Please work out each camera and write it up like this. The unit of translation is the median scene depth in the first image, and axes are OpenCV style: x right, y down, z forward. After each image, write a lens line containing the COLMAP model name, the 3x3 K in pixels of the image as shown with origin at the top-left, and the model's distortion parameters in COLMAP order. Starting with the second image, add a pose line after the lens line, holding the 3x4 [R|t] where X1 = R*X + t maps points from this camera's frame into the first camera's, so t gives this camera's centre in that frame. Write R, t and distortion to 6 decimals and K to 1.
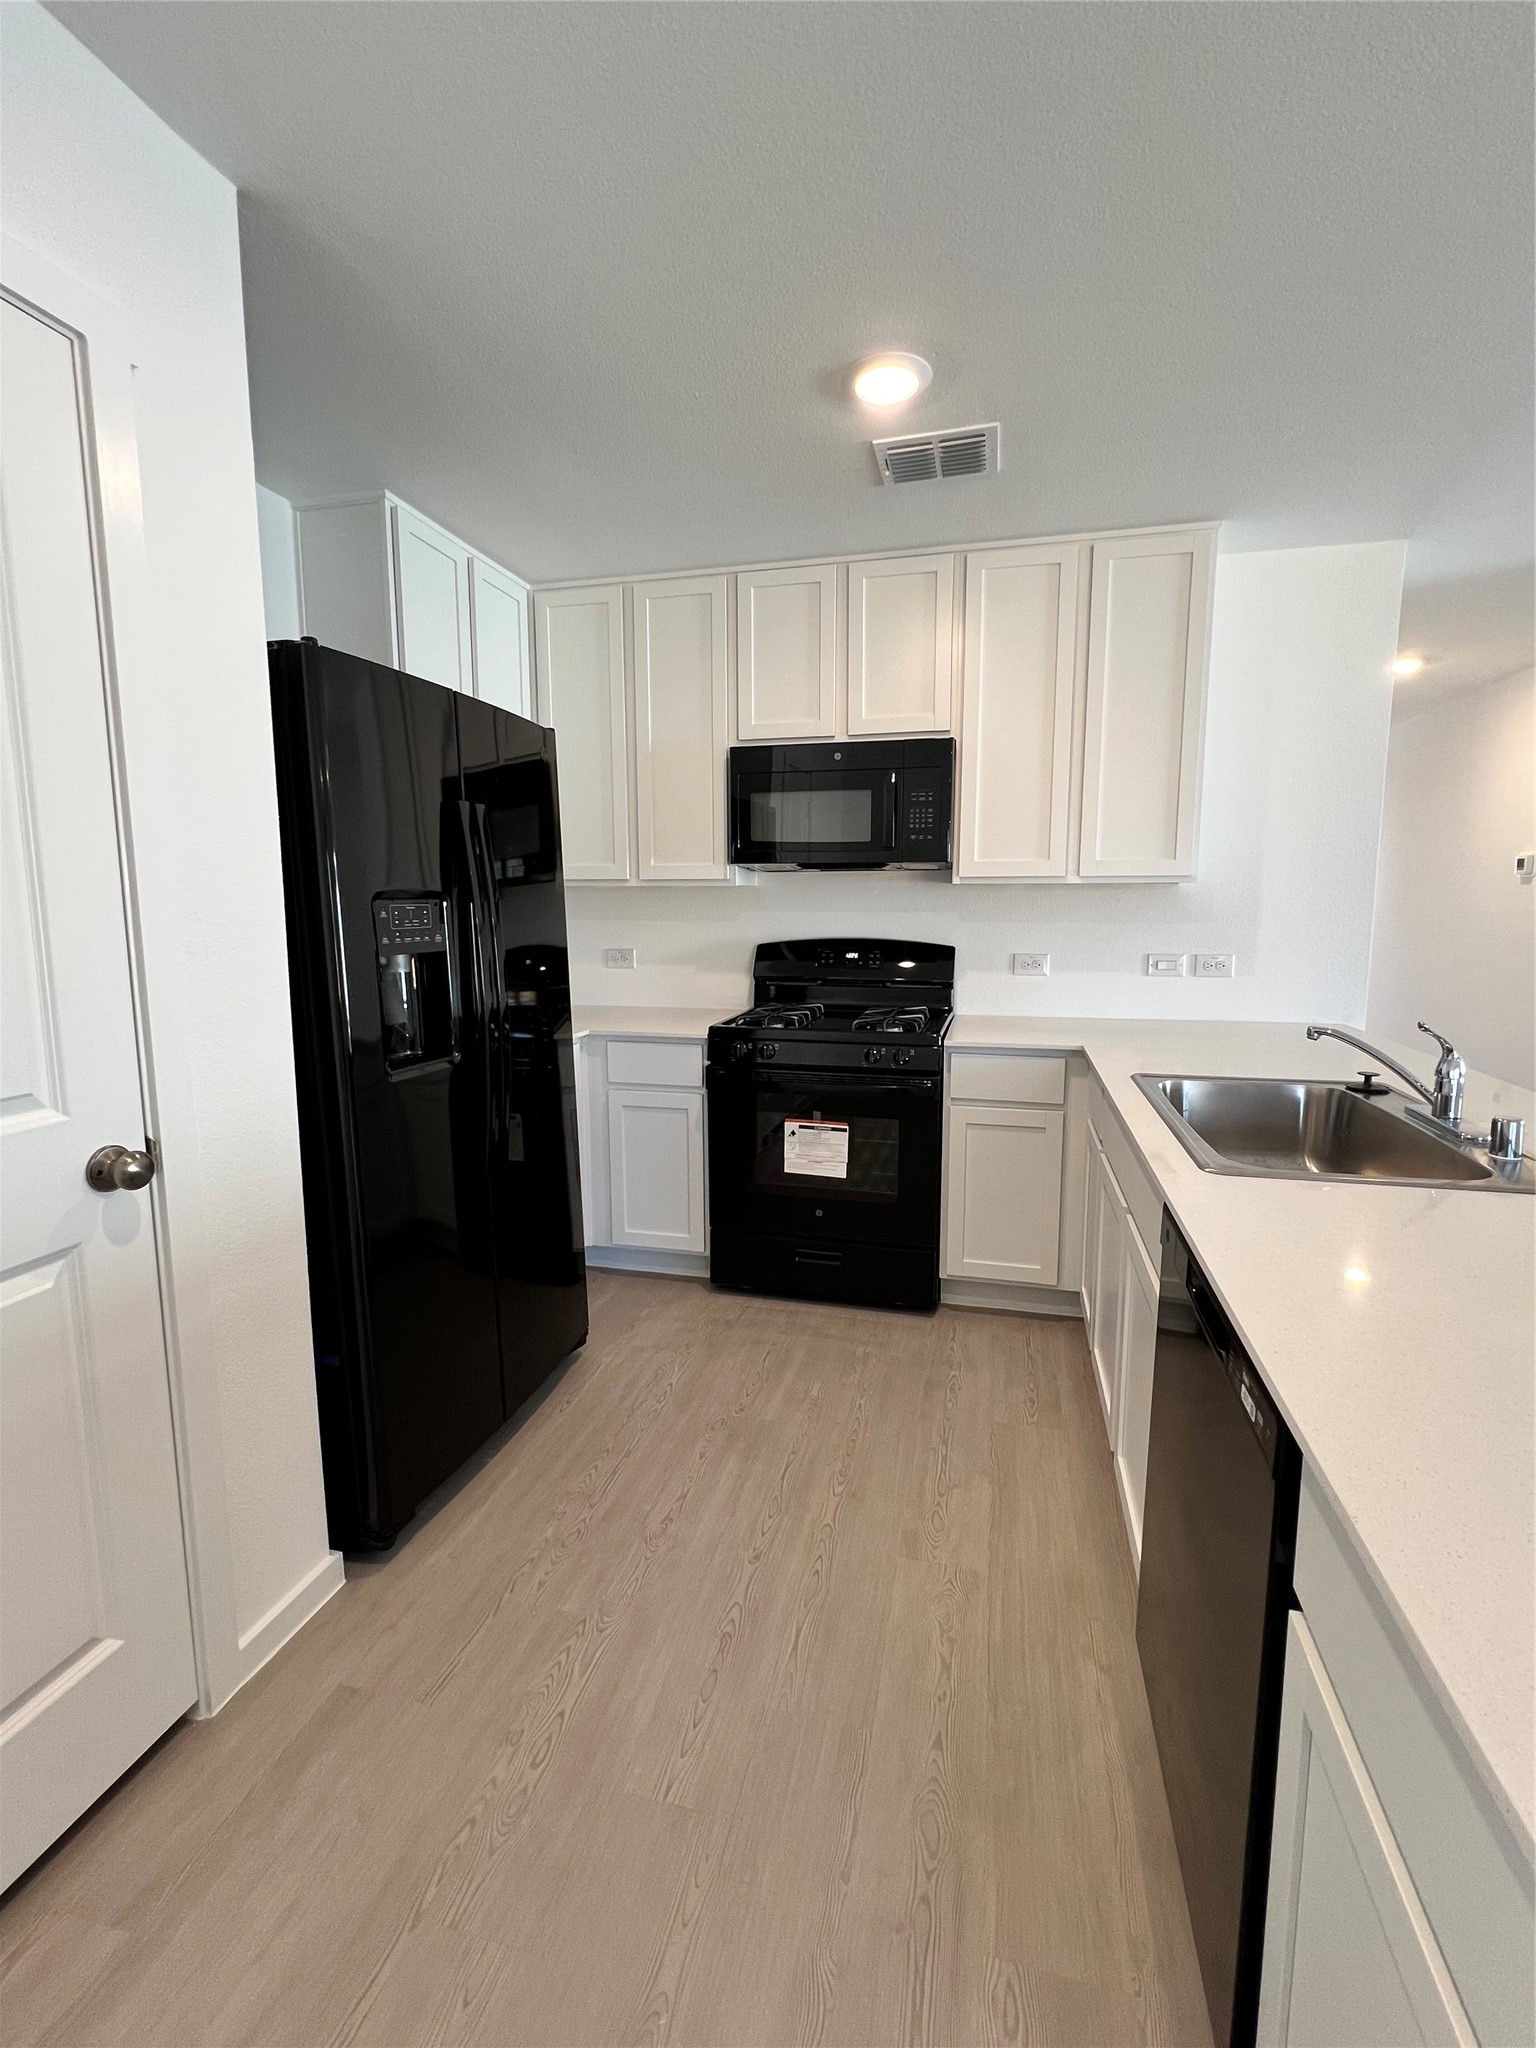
lens RADIAL K [[900.8, 0, 769.9], [0, 900.8, 1019.5], [0, 0, 1]] dist [-0.010971, 0.005313]
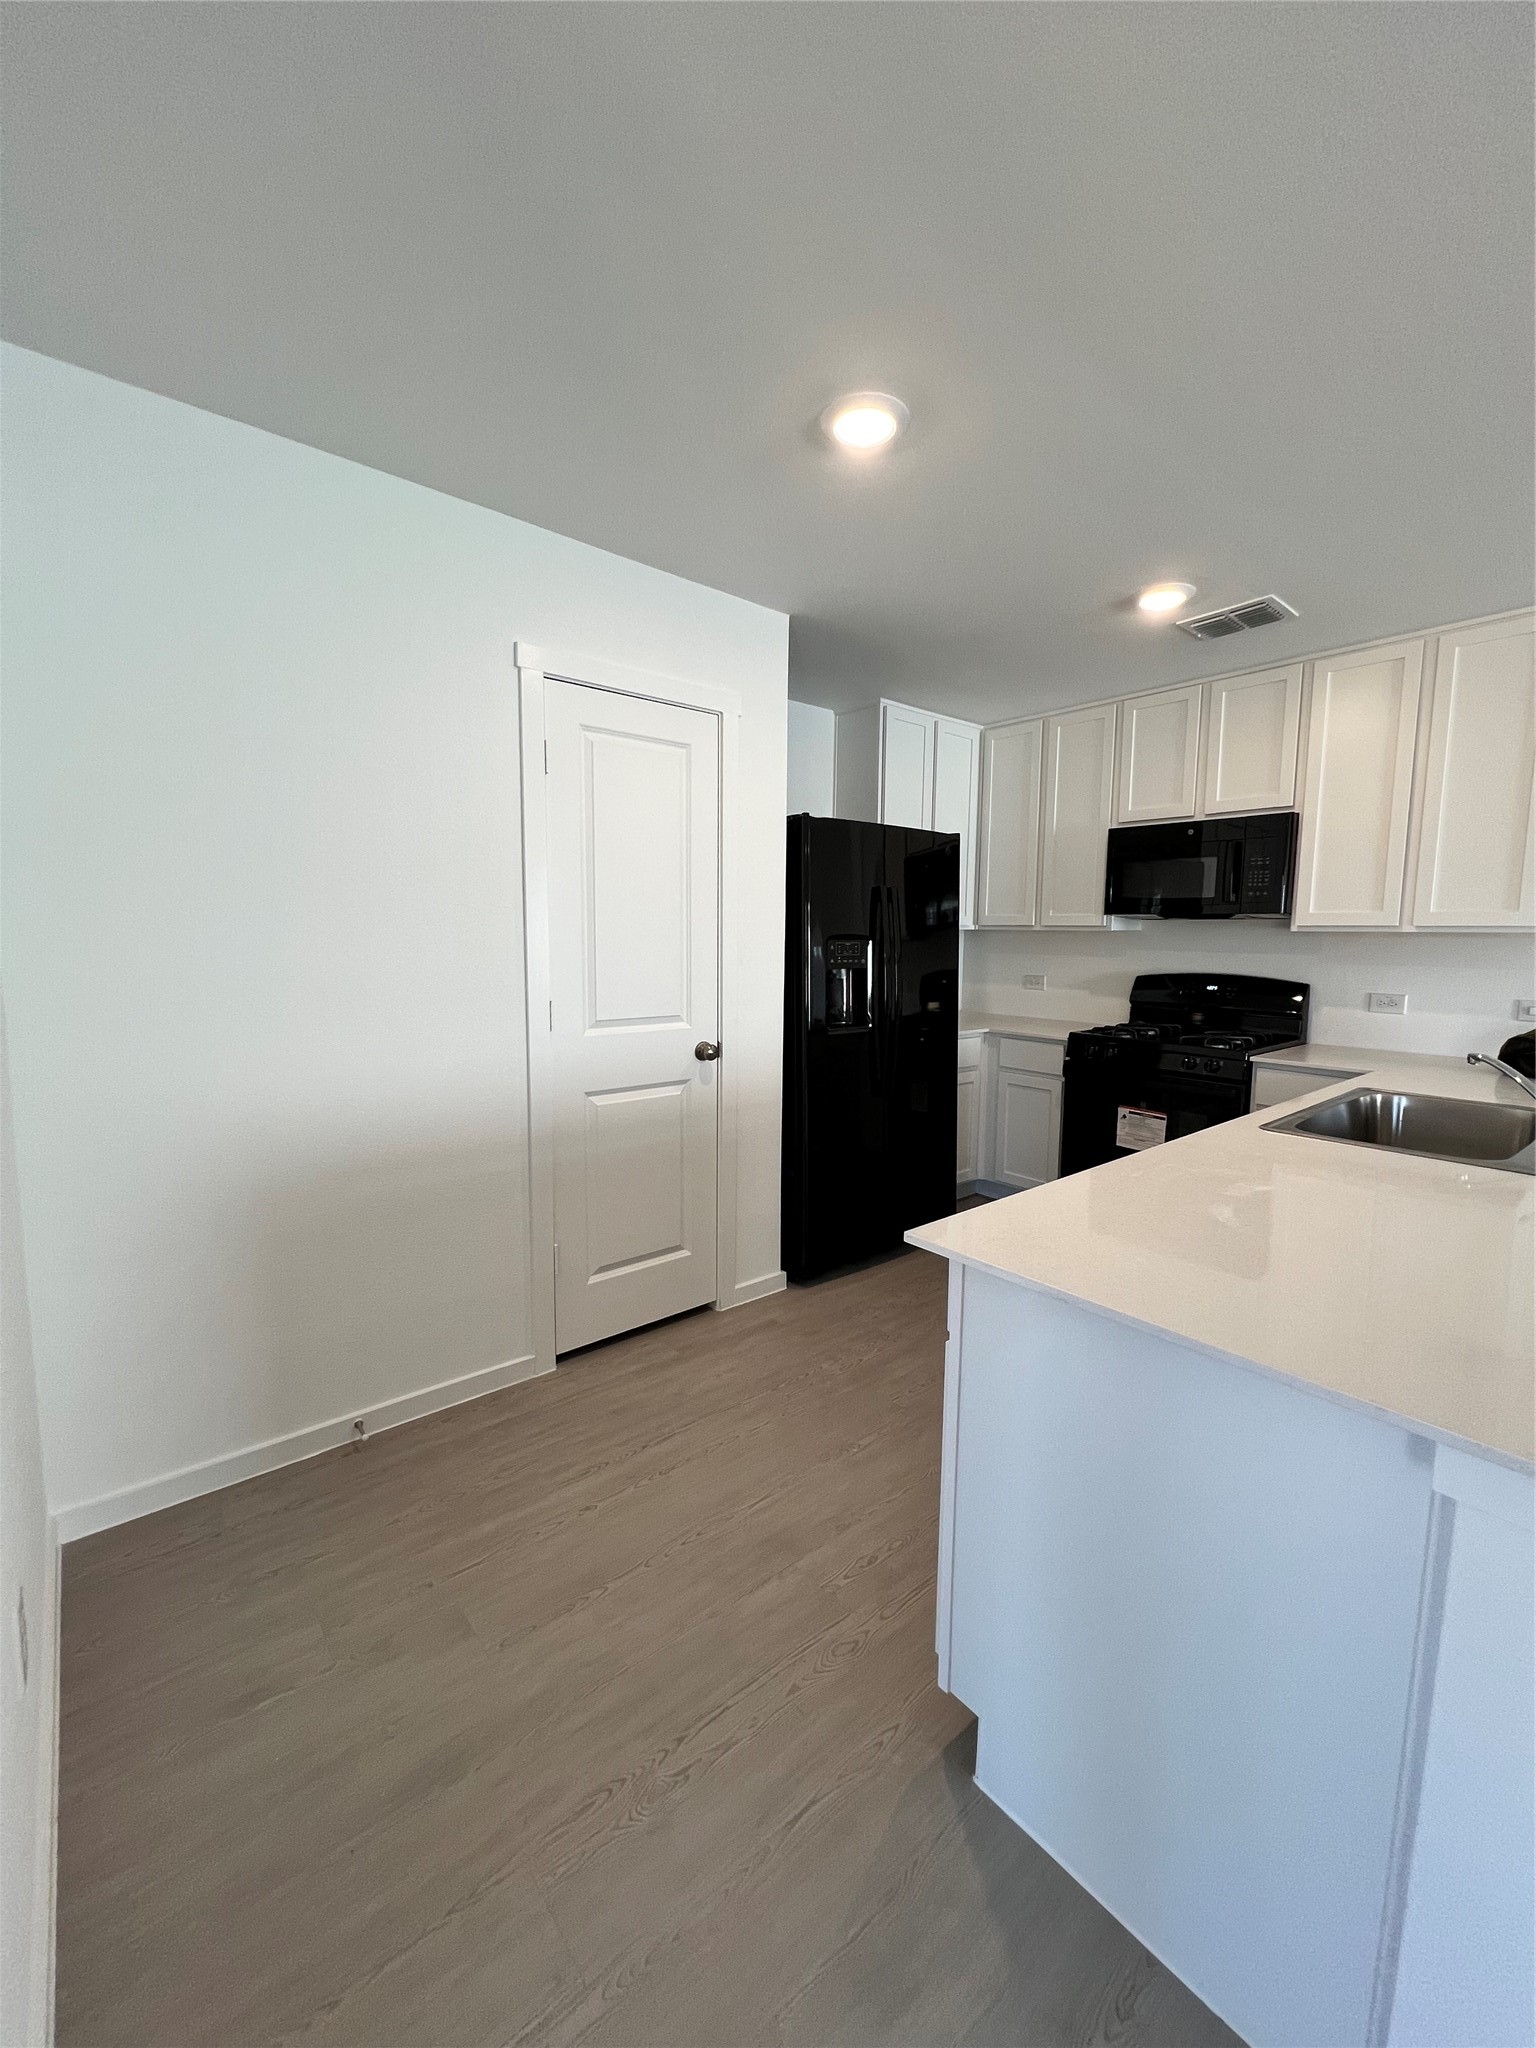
lens RADIAL K [[810.5, 0, 768.0], [0, 810.5, 1024.0], [0, 0, 1]] dist [-0.012789, 0.000009]
pose [[0.807718, 0.075918, -0.584661, 0.286738], [-0.088259, 0.996070, 0.007409, 0.027076], [0.582925, 0.045617, 0.811244, -0.284586]]
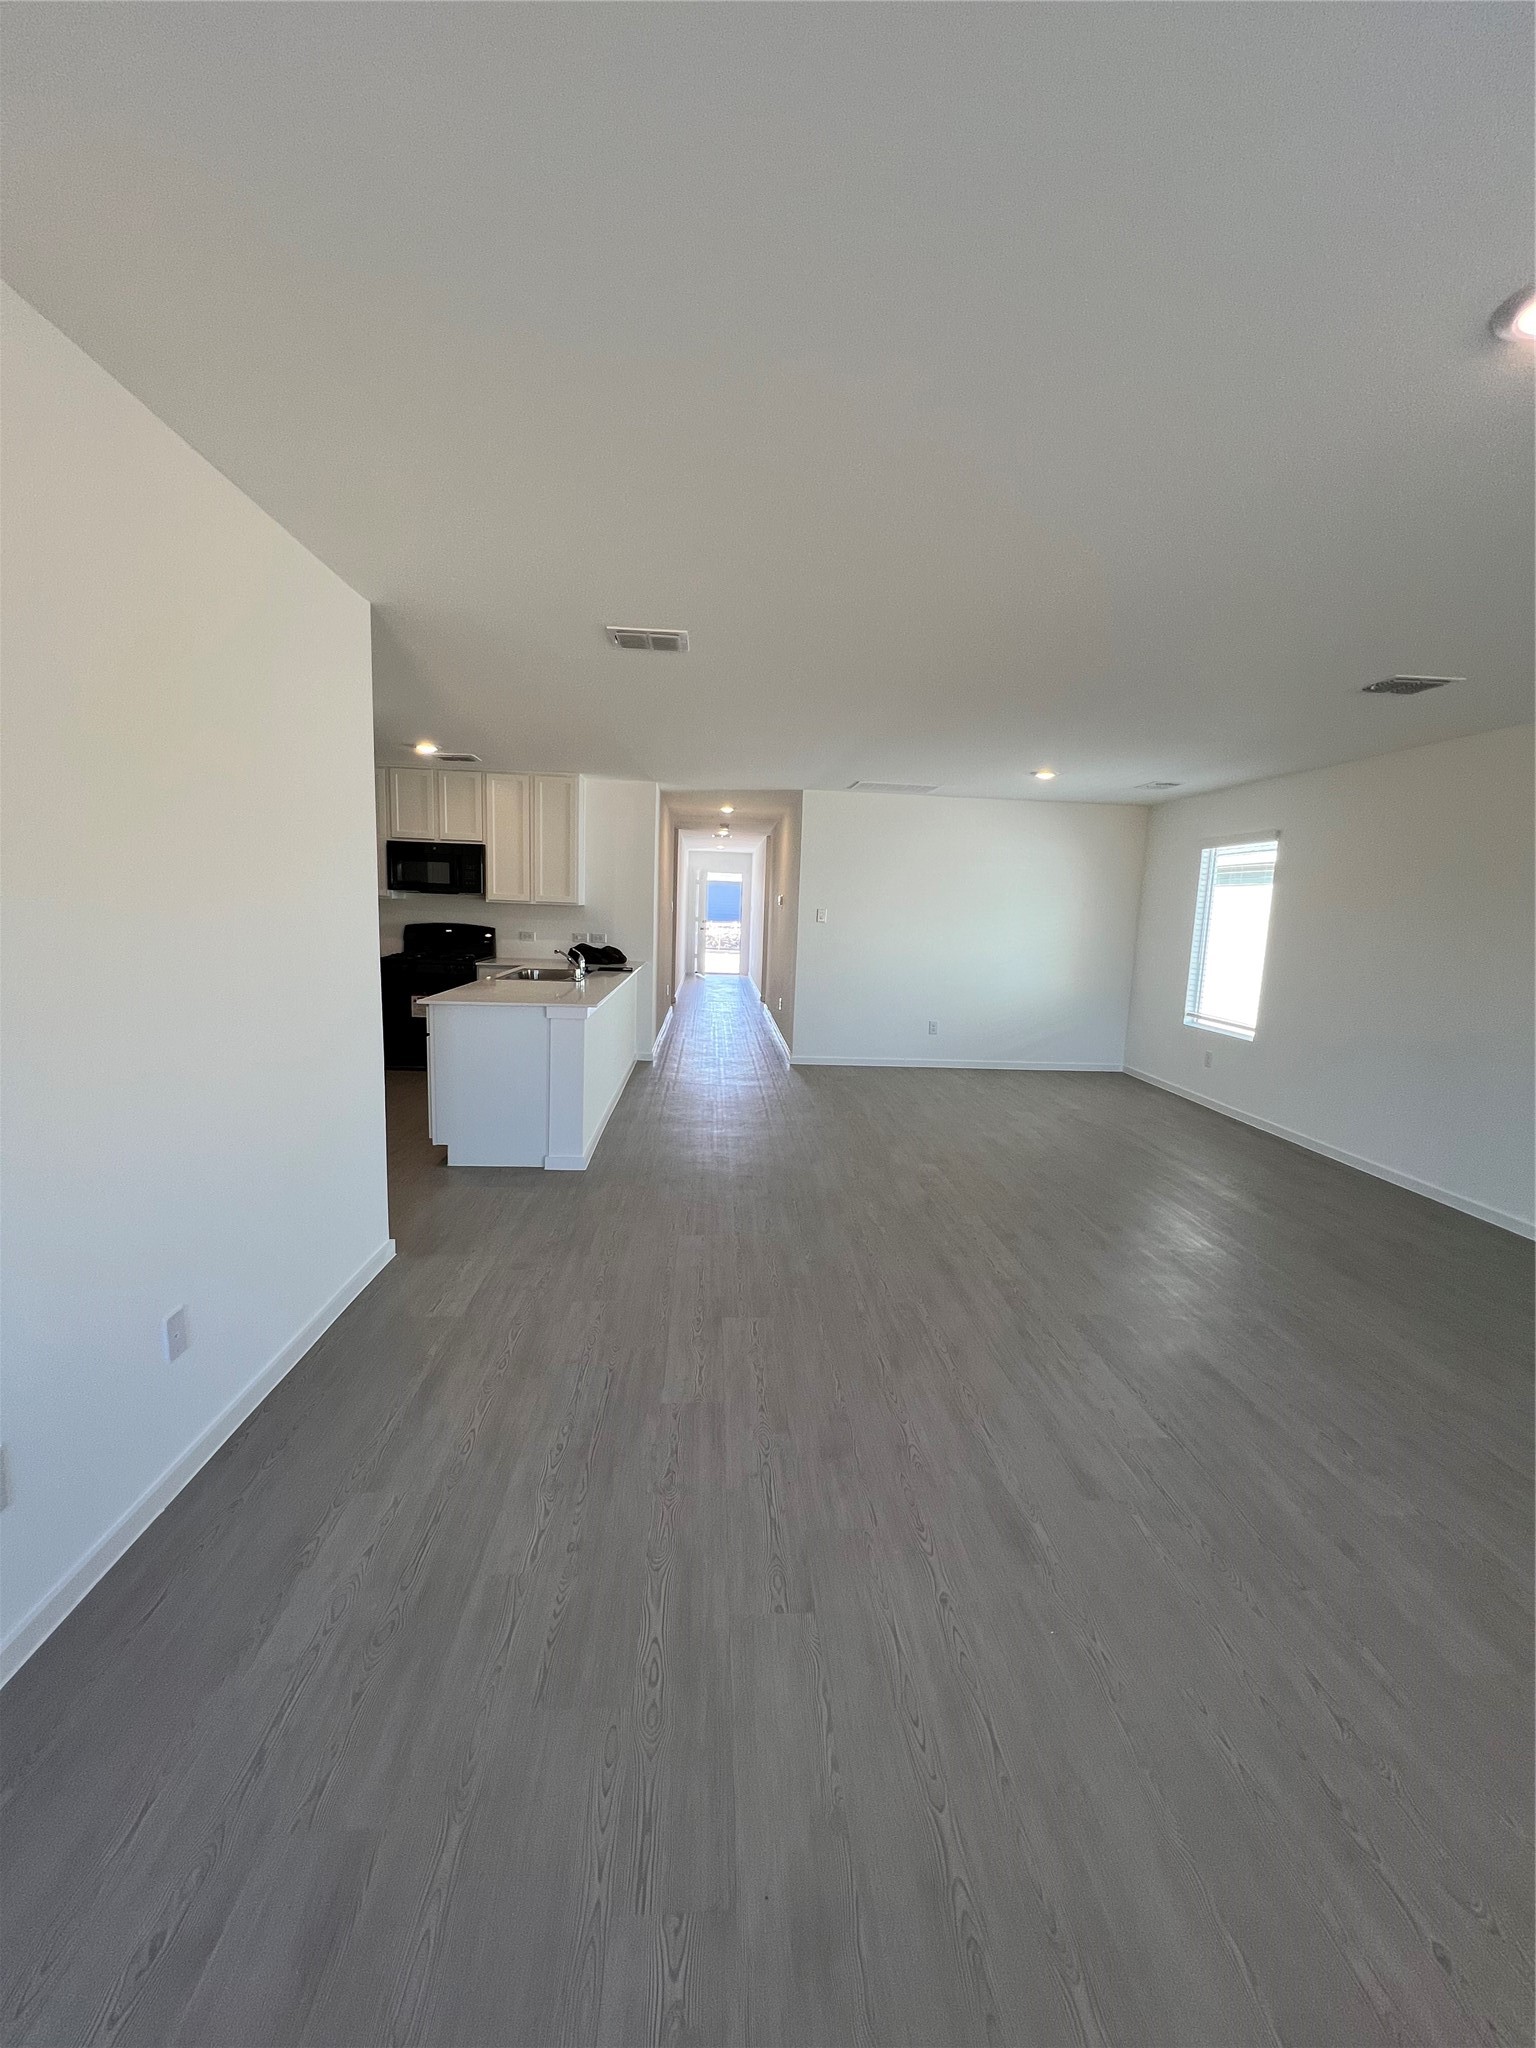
lens RADIAL K [[810.5, 0, 768.0], [0, 810.5, 1024.0], [0, 0, 1]] dist [-0.012789, 0.000009]
pose [[0.950045, -0.006913, 0.312036, 0.251846], [-0.001178, 0.999668, 0.025734, 0.130359], [-0.312110, -0.024816, 0.949722, -1.410547]]
